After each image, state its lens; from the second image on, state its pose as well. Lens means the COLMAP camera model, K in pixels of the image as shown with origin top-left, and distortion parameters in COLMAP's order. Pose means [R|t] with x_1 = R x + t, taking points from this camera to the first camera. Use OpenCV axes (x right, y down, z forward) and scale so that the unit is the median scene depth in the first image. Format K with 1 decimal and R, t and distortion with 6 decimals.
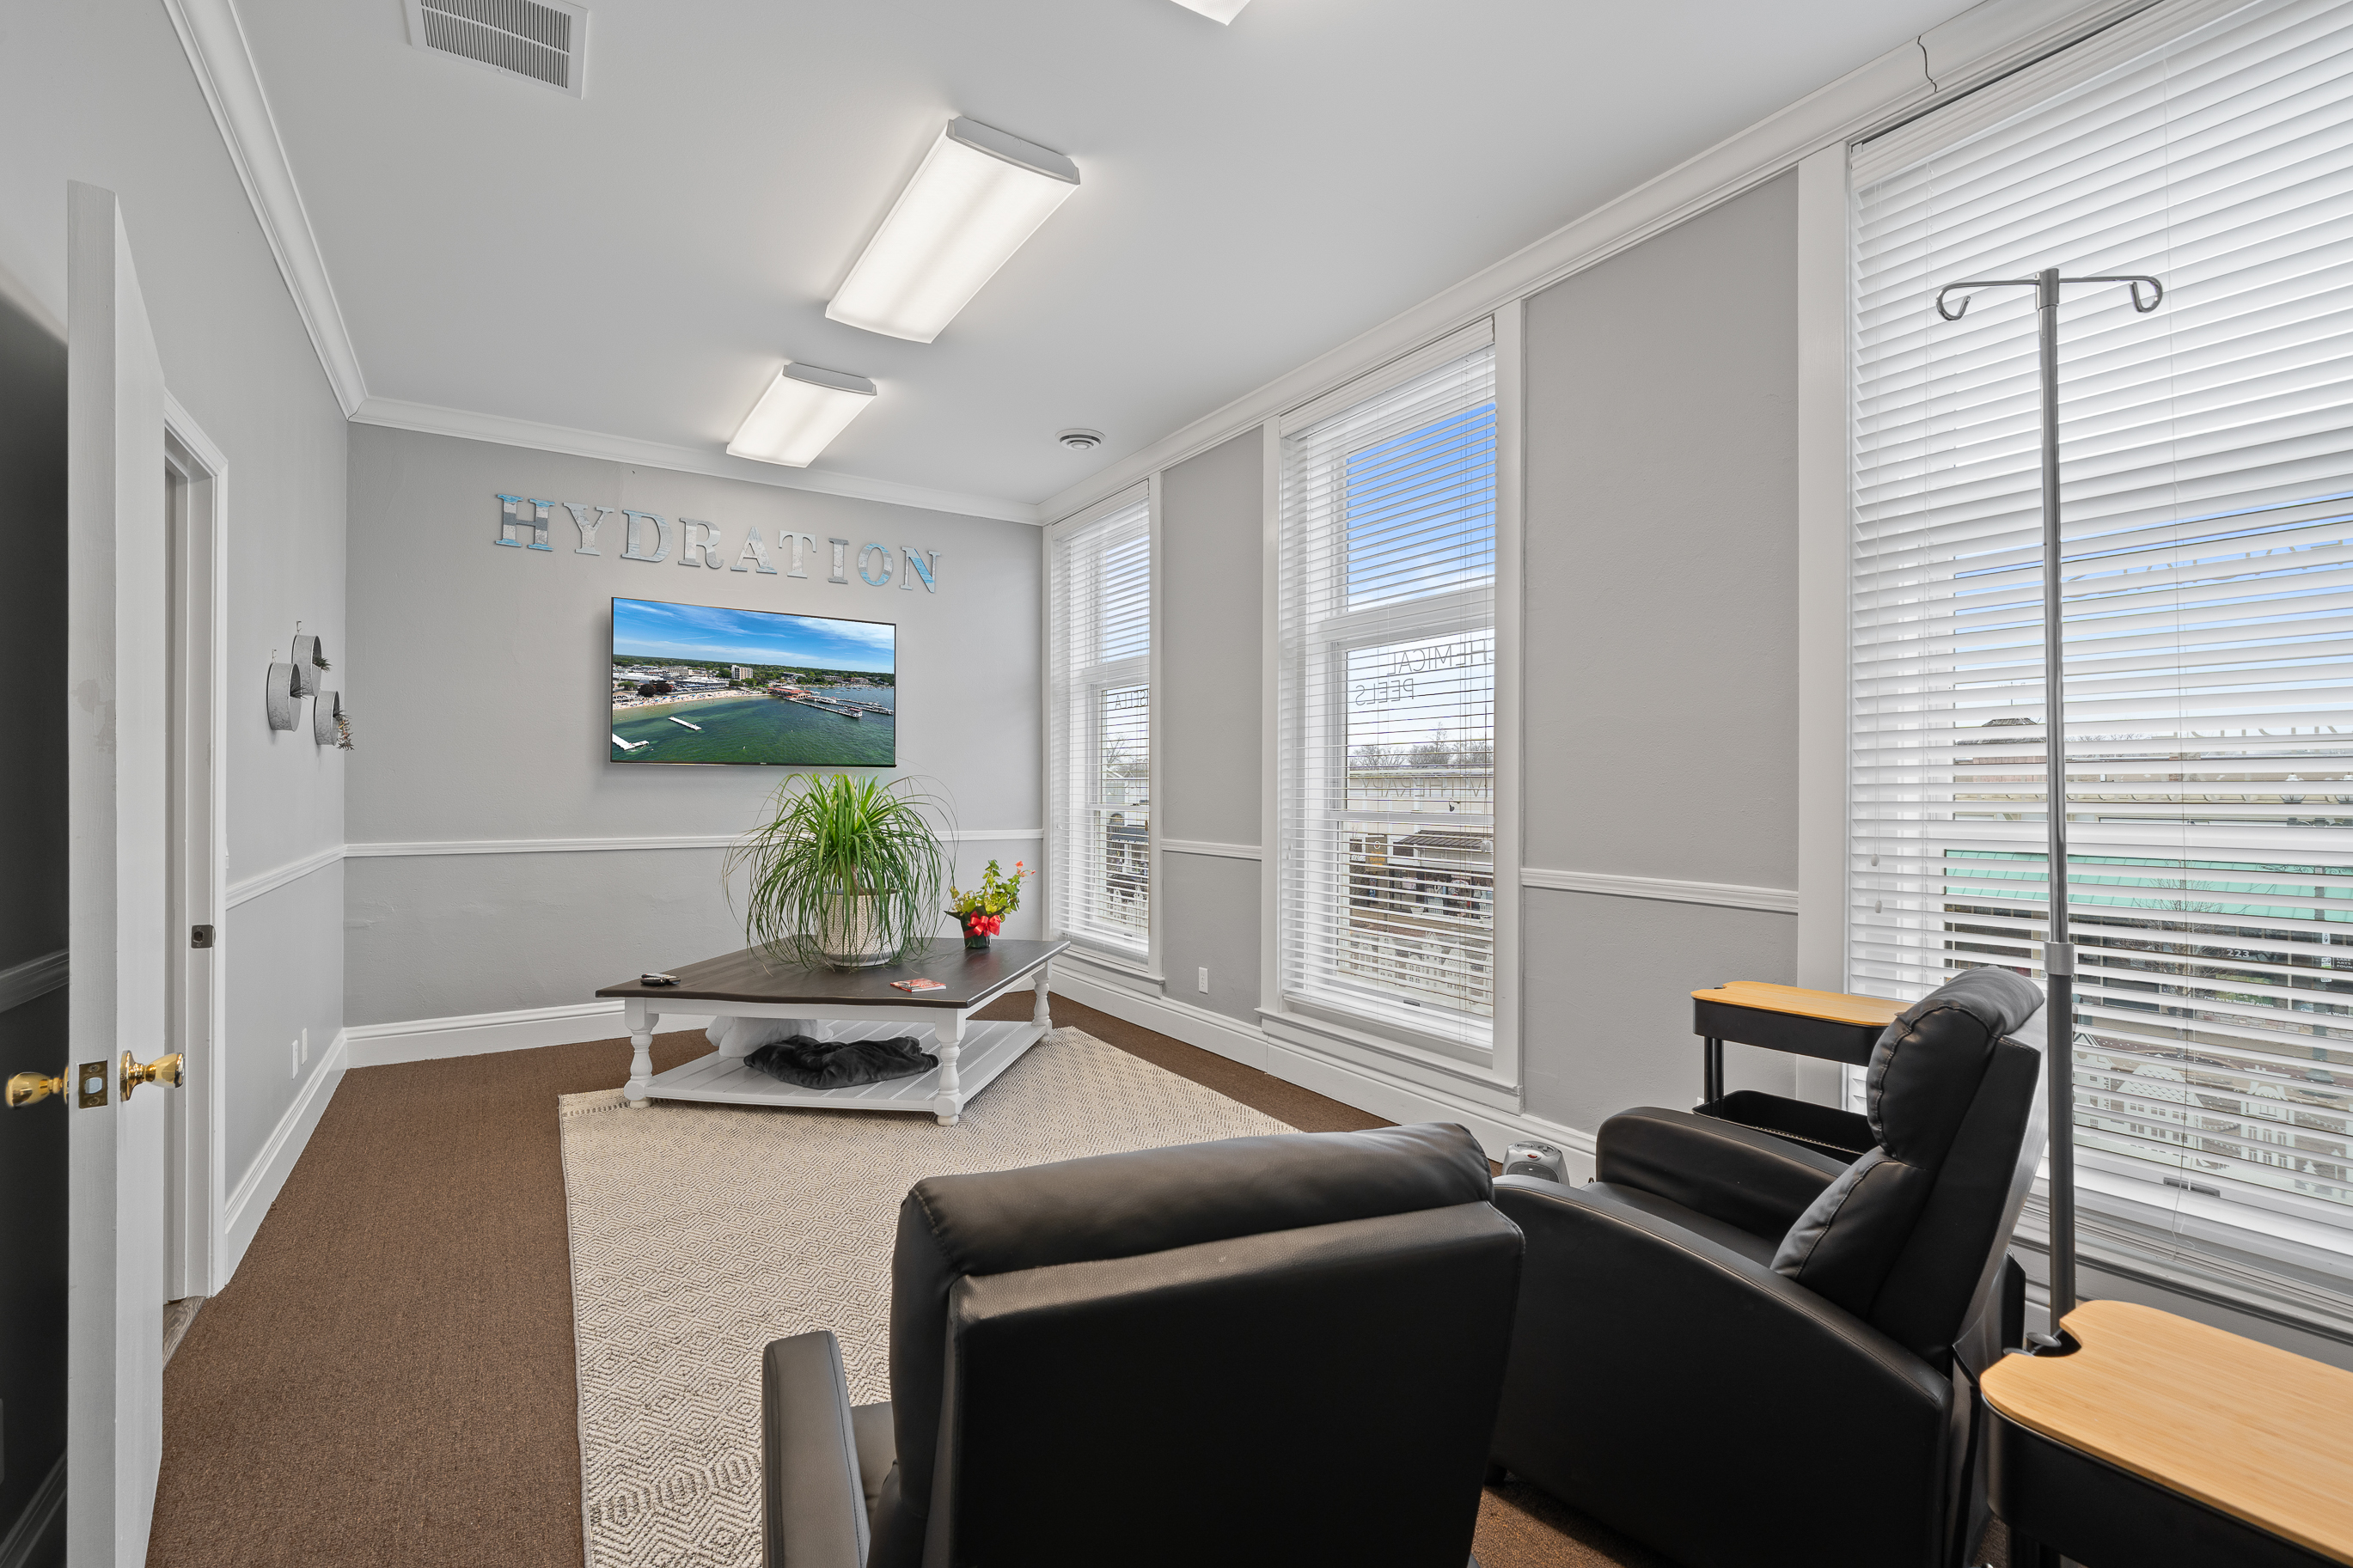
lens RADIAL K [[1022.7, 0, 1181.9], [0, 1022.7, 786.3], [0, 0, 1]] dist [-0.000085, 0.000016]
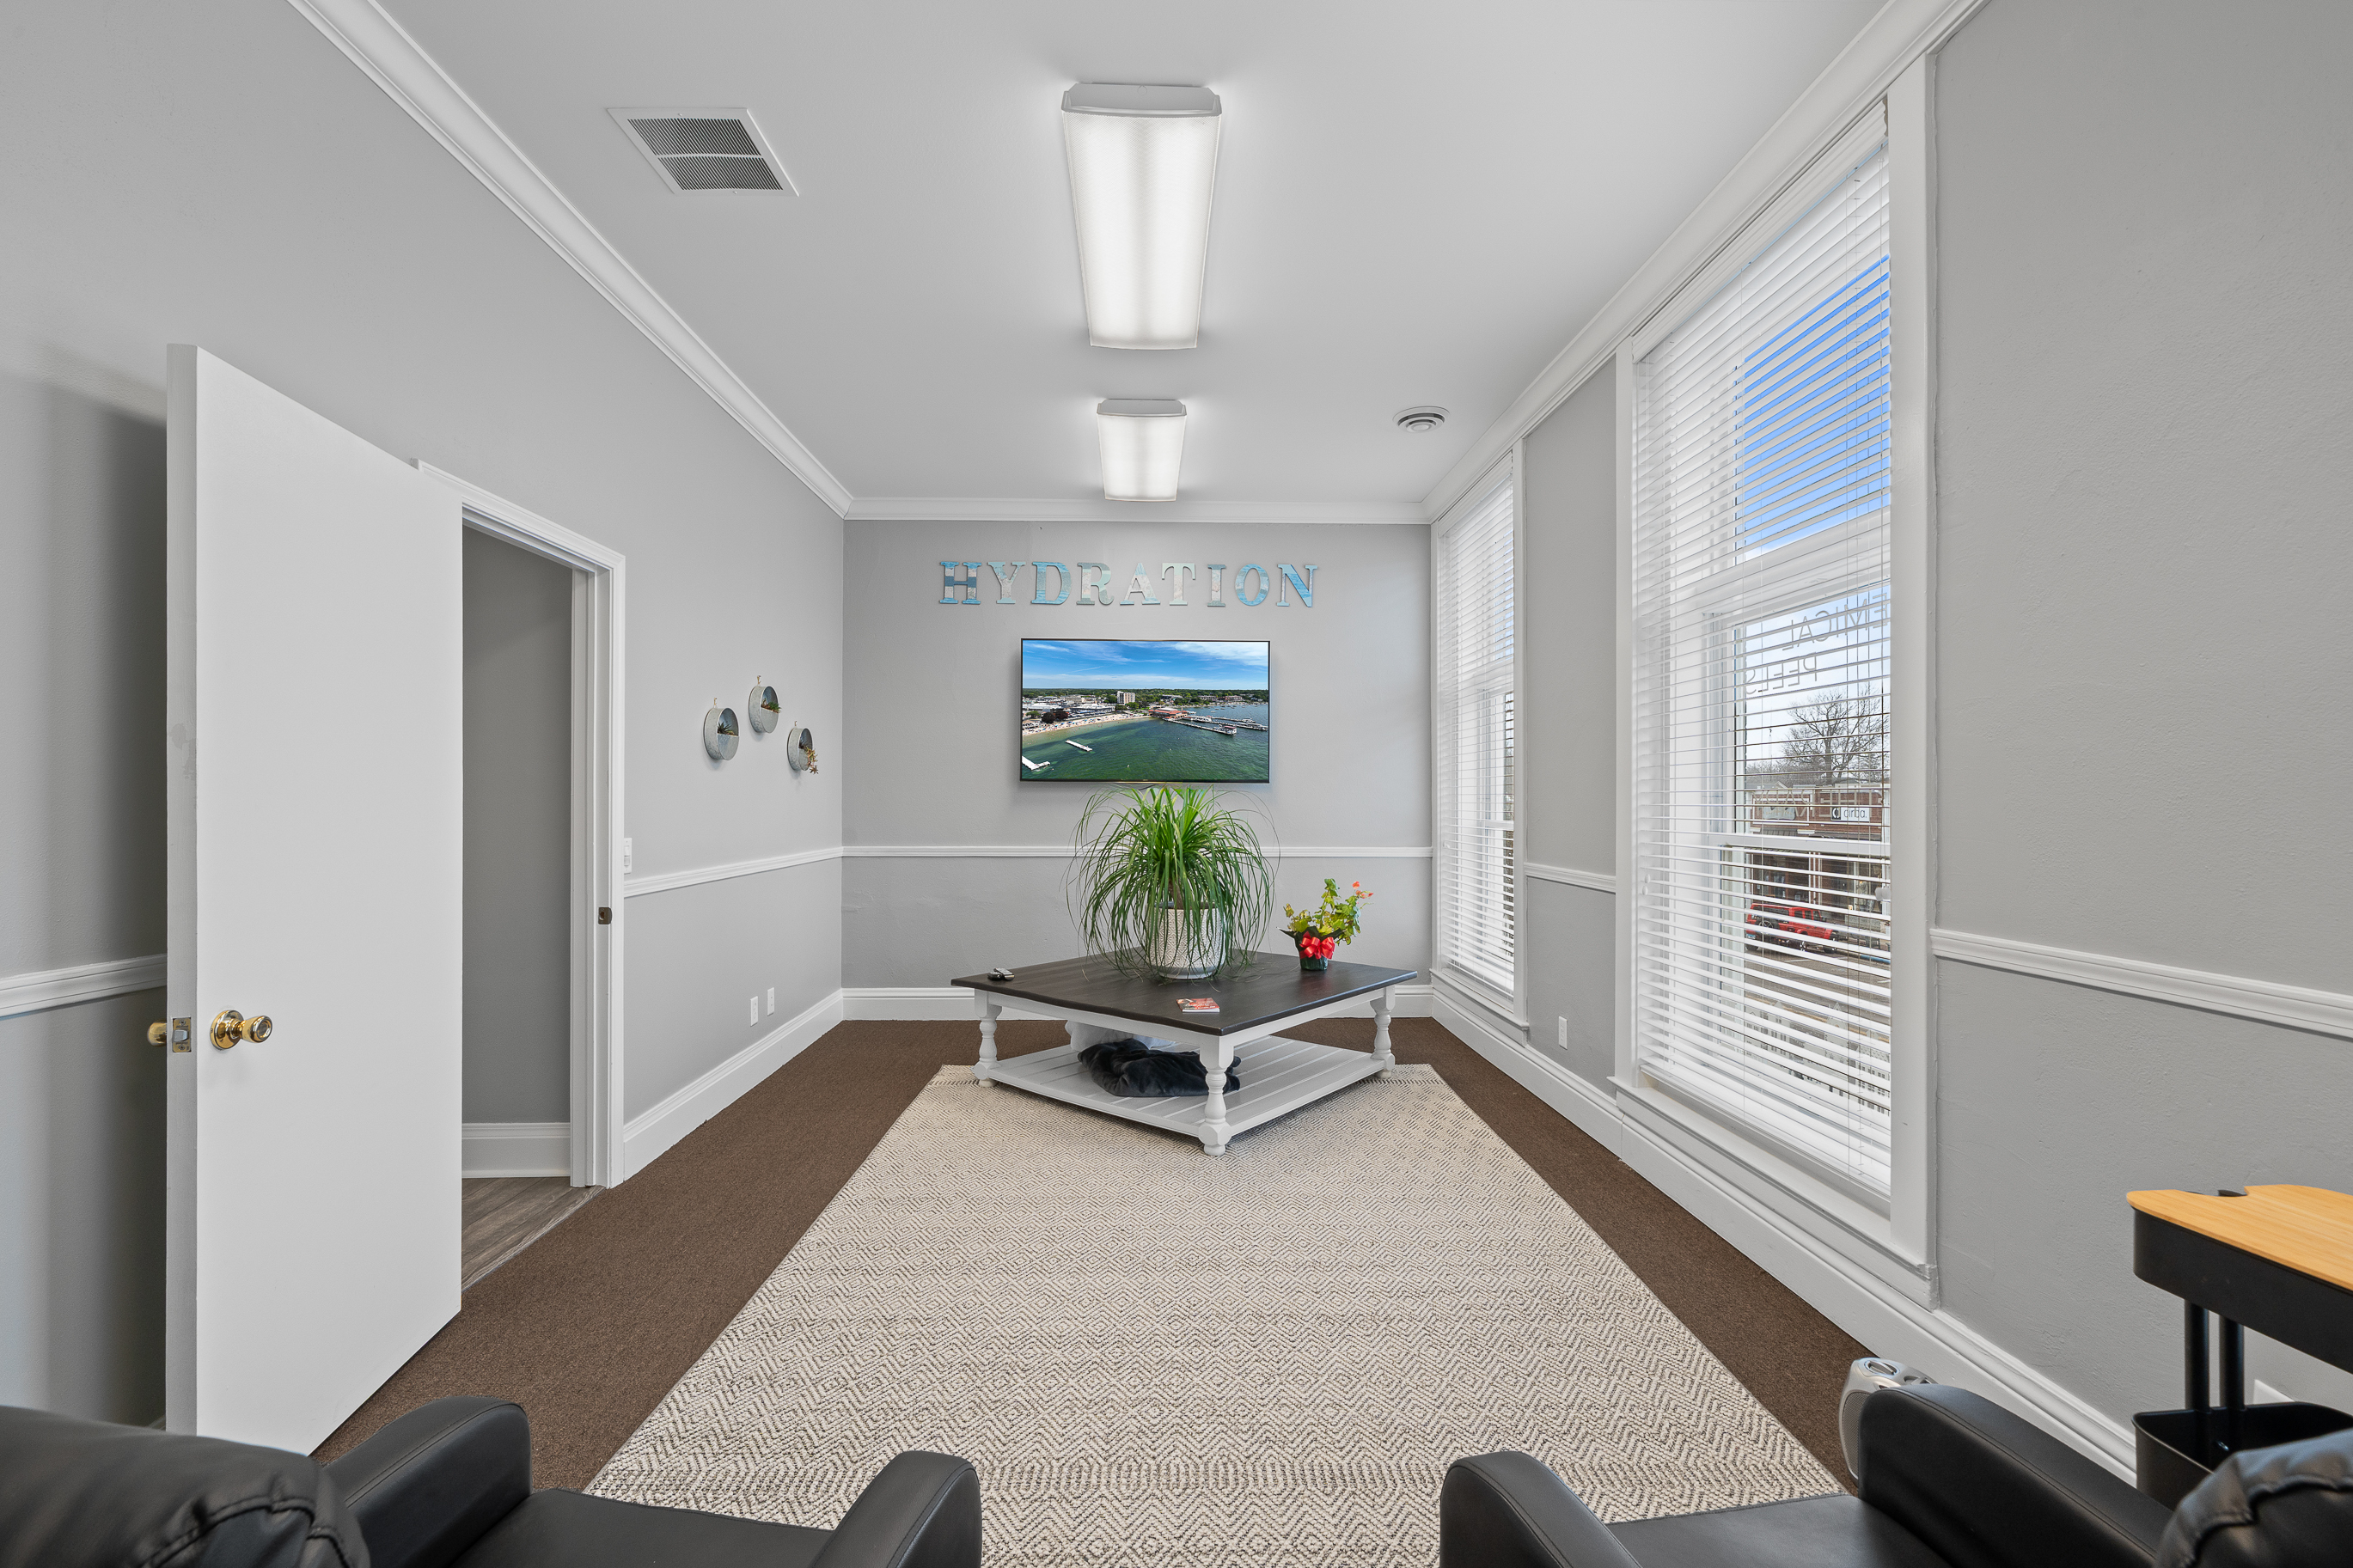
lens RADIAL K [[970.6, 0, 1174.9], [0, 970.6, 795.6], [0, 0, 1]] dist [0.000263, -0.004451]
pose [[0.853126, -0.003494, -0.521693, 0.174203], [0.001097, 0.999987, -0.004903, -0.001363], [0.521704, 0.003611, 0.853119, 0.161709]]
